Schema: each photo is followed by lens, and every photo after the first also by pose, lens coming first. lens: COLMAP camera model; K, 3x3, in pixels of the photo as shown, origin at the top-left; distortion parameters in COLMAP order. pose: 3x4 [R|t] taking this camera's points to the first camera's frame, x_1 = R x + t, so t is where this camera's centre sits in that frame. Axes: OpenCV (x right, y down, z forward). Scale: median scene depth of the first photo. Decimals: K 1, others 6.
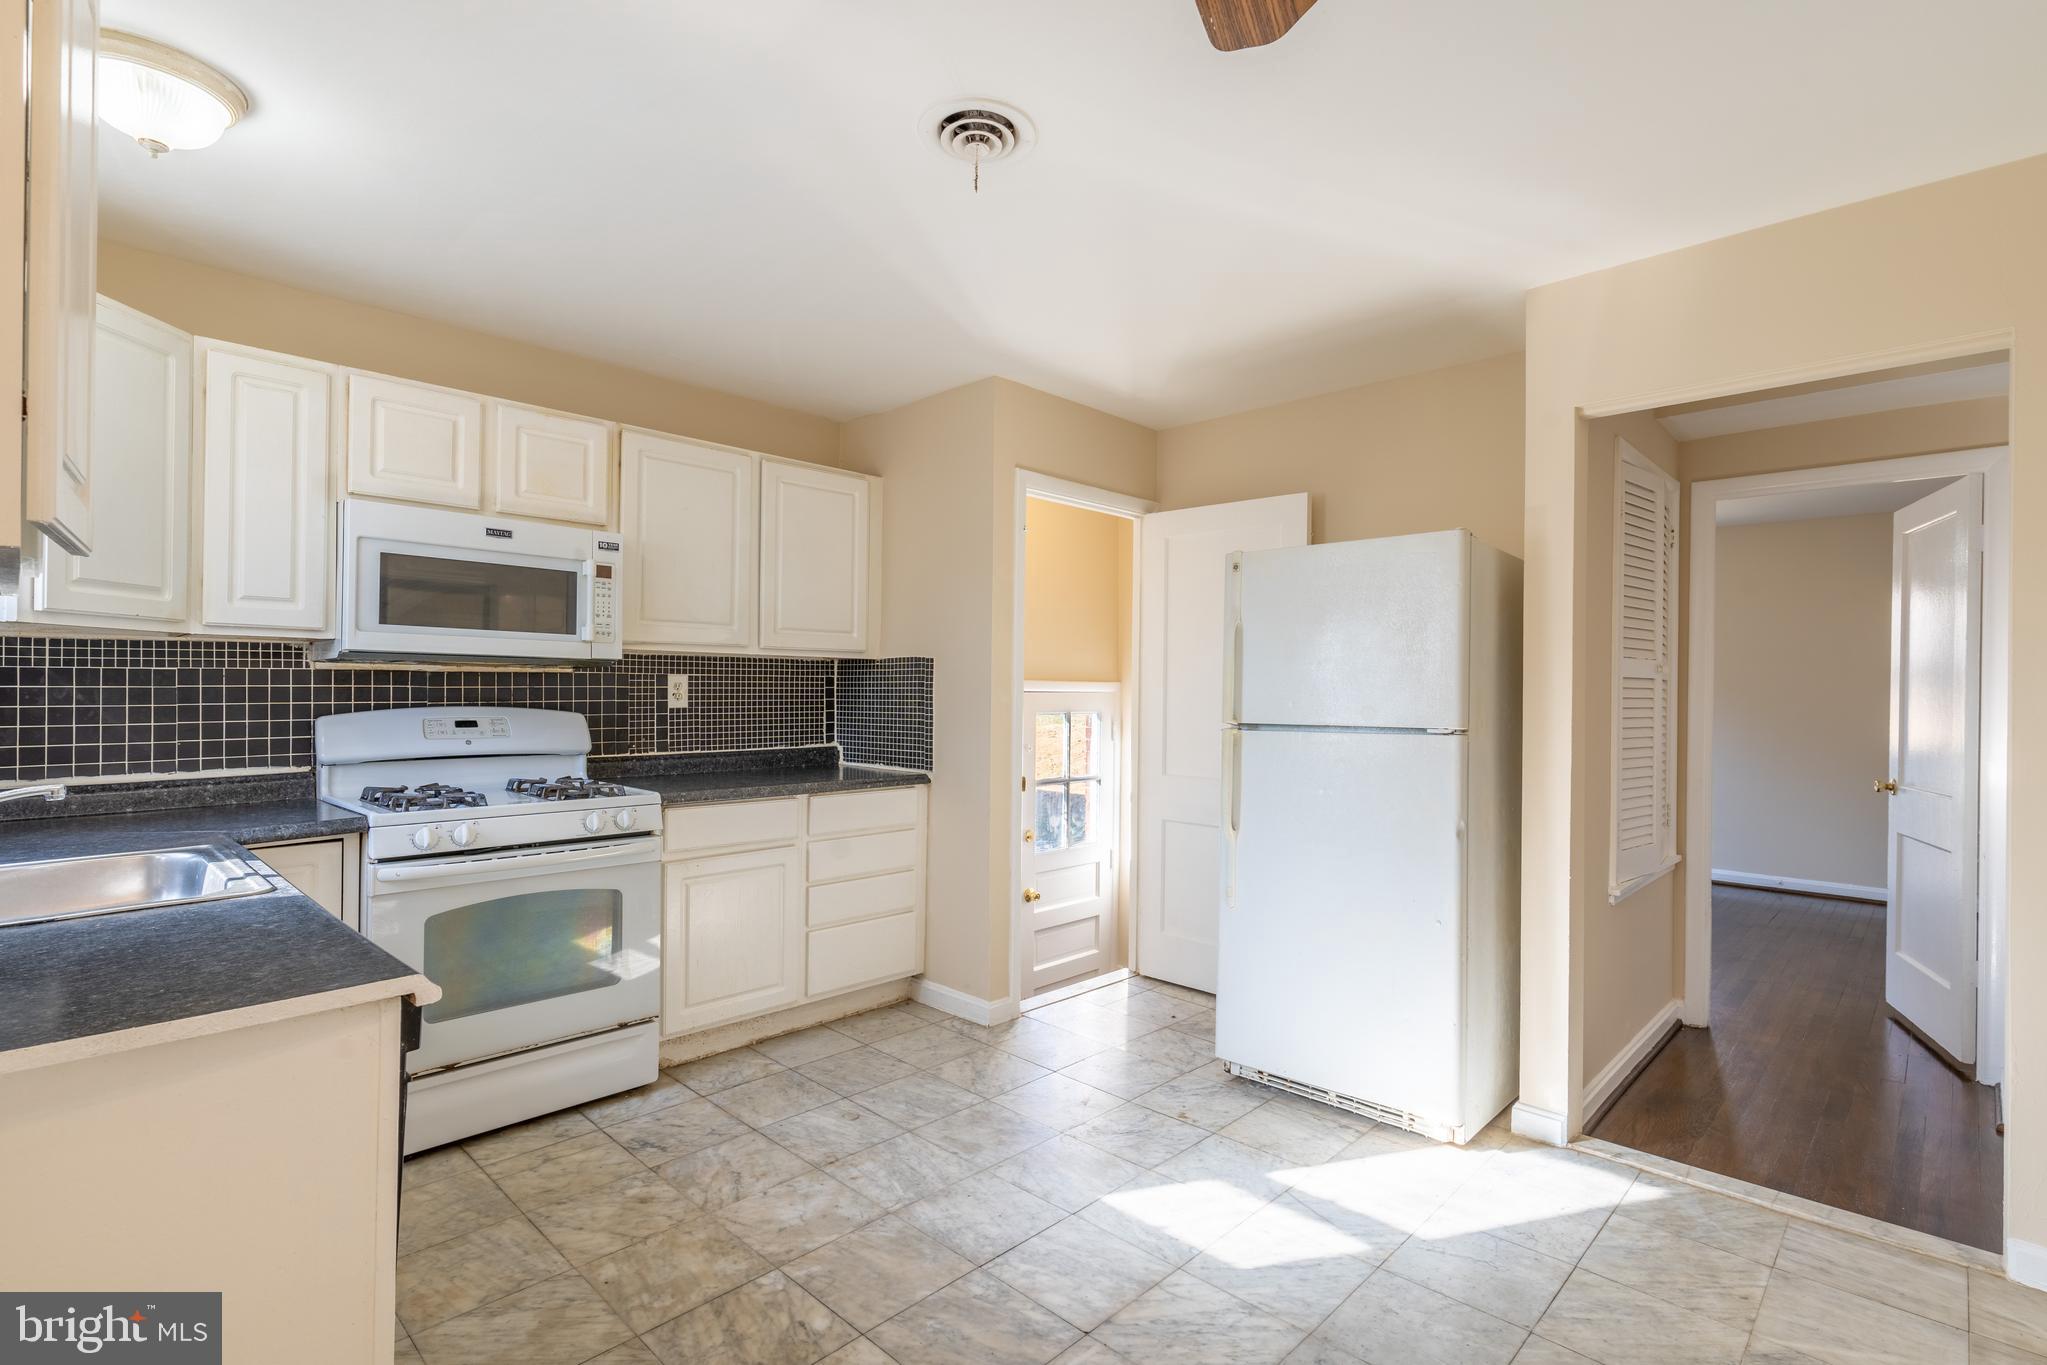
lens RADIAL K [[959.2, 0, 1023.7], [0, 959.2, 689.7], [0, 0, 1]] dist [0.001170, 0.000362]
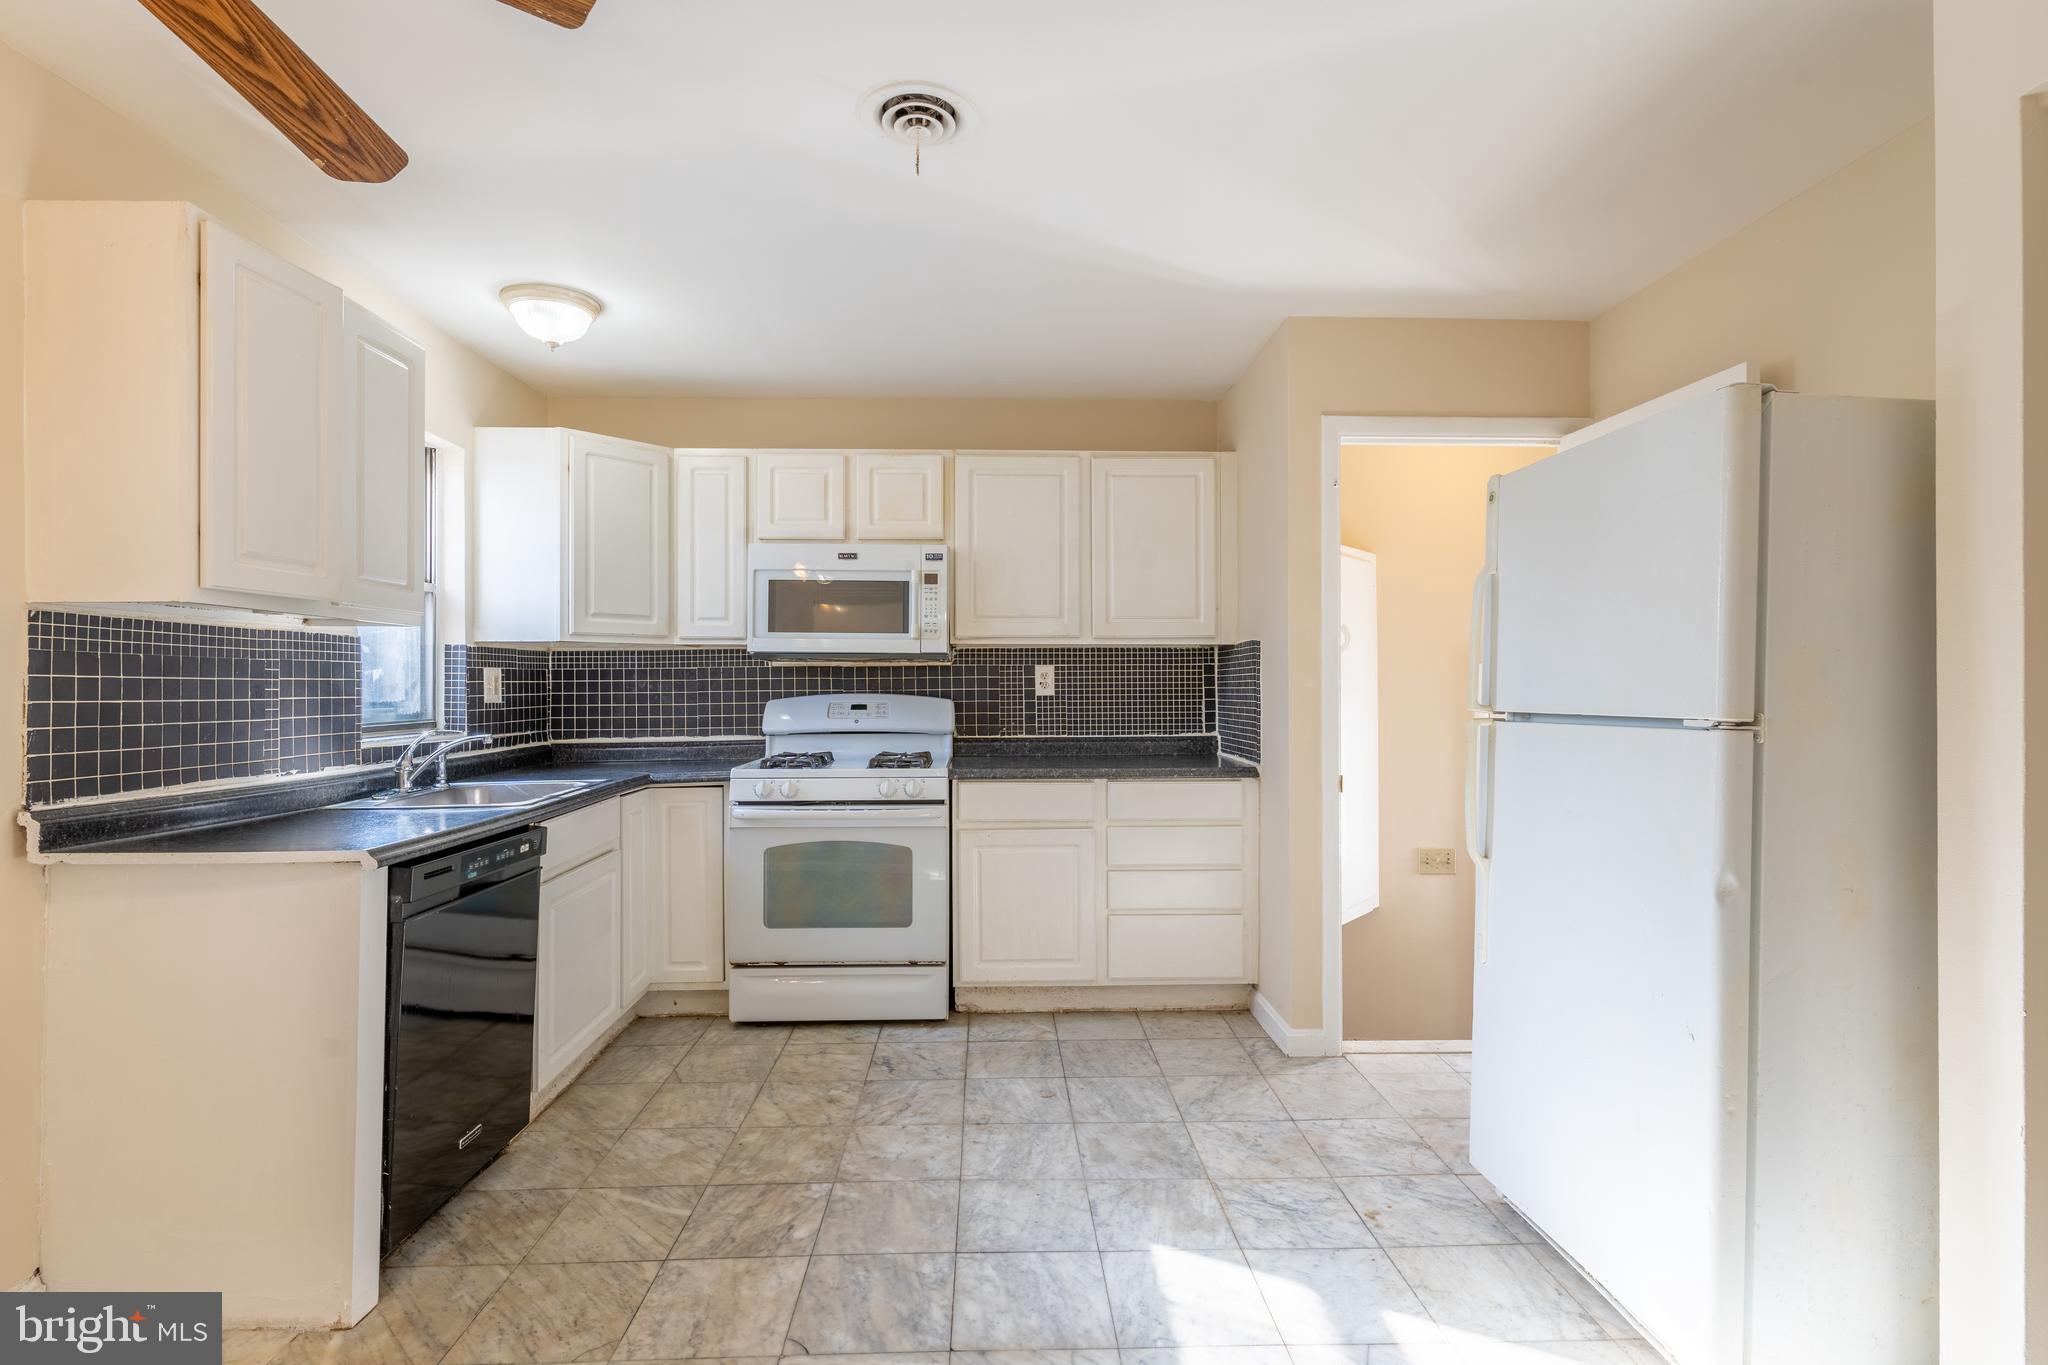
lens RADIAL K [[968.8, 0, 1024.0], [0, 968.8, 682.5], [0, 0, 1]] dist [0.000609, 0.000561]
pose [[0.720573, -0.012385, -0.693268, 0.454306], [0.009118, 0.999923, -0.008386, 0.015150], [0.693319, -0.000278, 0.720631, 0.212749]]
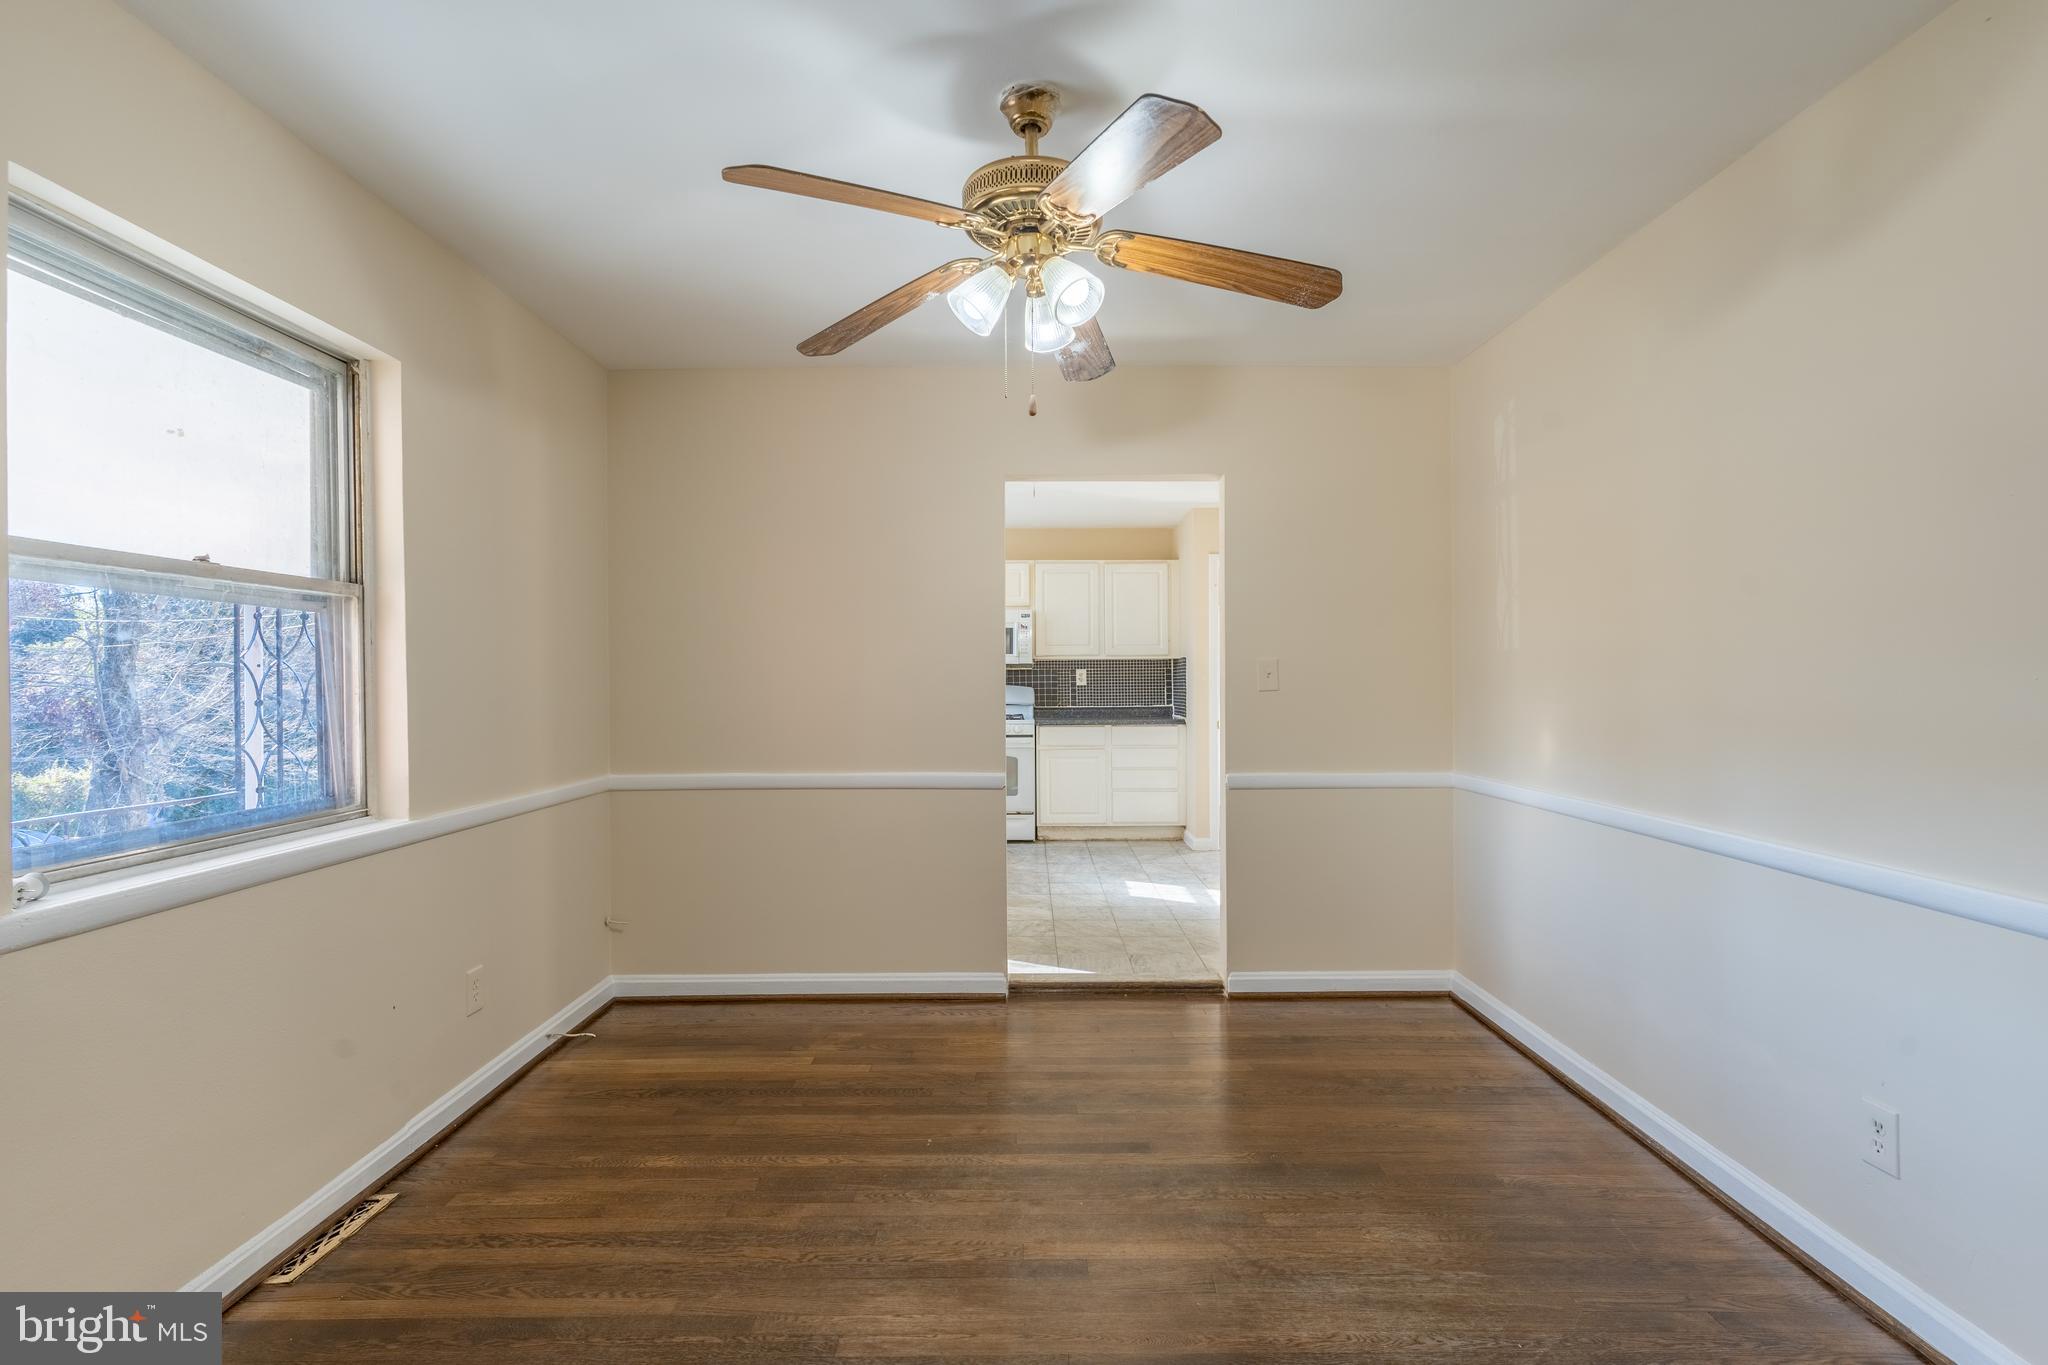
lens RADIAL K [[991.6, 0, 1024.0], [0, 991.6, 682.5], [0, 0, 1]] dist [0.001923, 0.000534]
pose [[0.693048, -0.012864, -0.720777, 1.285432], [0.011958, 0.999908, -0.006348, 0.029192], [0.720792, -0.004219, 0.693138, -0.679298]]
